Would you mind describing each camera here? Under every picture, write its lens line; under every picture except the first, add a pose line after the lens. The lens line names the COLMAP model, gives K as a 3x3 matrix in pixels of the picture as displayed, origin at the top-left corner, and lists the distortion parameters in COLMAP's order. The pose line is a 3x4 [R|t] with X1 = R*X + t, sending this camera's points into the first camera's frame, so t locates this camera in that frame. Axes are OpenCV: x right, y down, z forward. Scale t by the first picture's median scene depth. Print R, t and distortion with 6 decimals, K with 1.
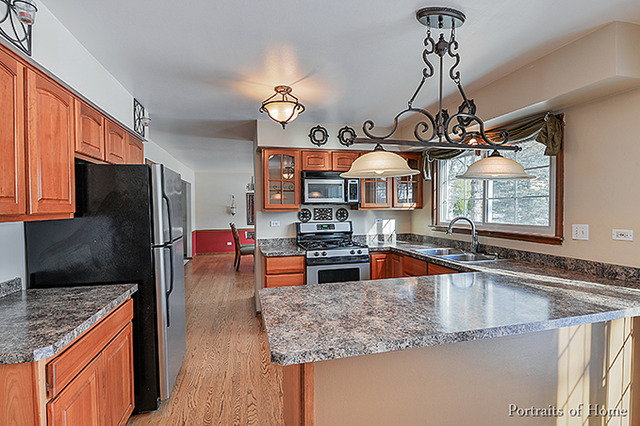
lens RADIAL K [[310.9, 0, 320.0], [0, 310.9, 213.0], [0, 0, 1]] dist [-0.000638, -0.000505]
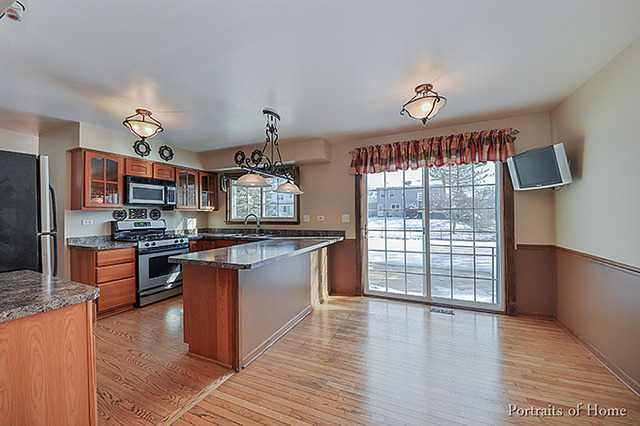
lens RADIAL K [[244.3, 0, 320.0], [0, 244.3, 213.0], [0, 0, 1]] dist [-0.000096, -0.000031]
pose [[0.615062, 0.007799, 0.788440, -0.332203], [0.019610, 0.999490, -0.025185, 0.041900], [-0.788235, 0.030952, 0.614595, -0.128168]]
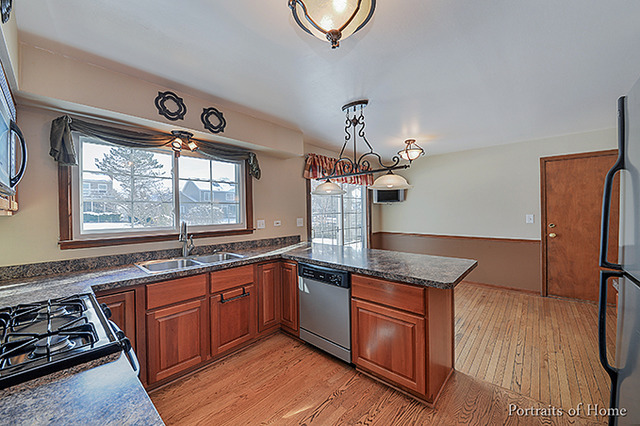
lens RADIAL K [[244.3, 0, 320.0], [0, 244.3, 213.0], [0, 0, 1]] dist [-0.000096, -0.000031]
pose [[-0.563104, 0.007890, 0.826348, -0.313828], [0.030478, 0.999472, 0.011226, -0.005116], [-0.825824, 0.031507, -0.563047, 0.911718]]
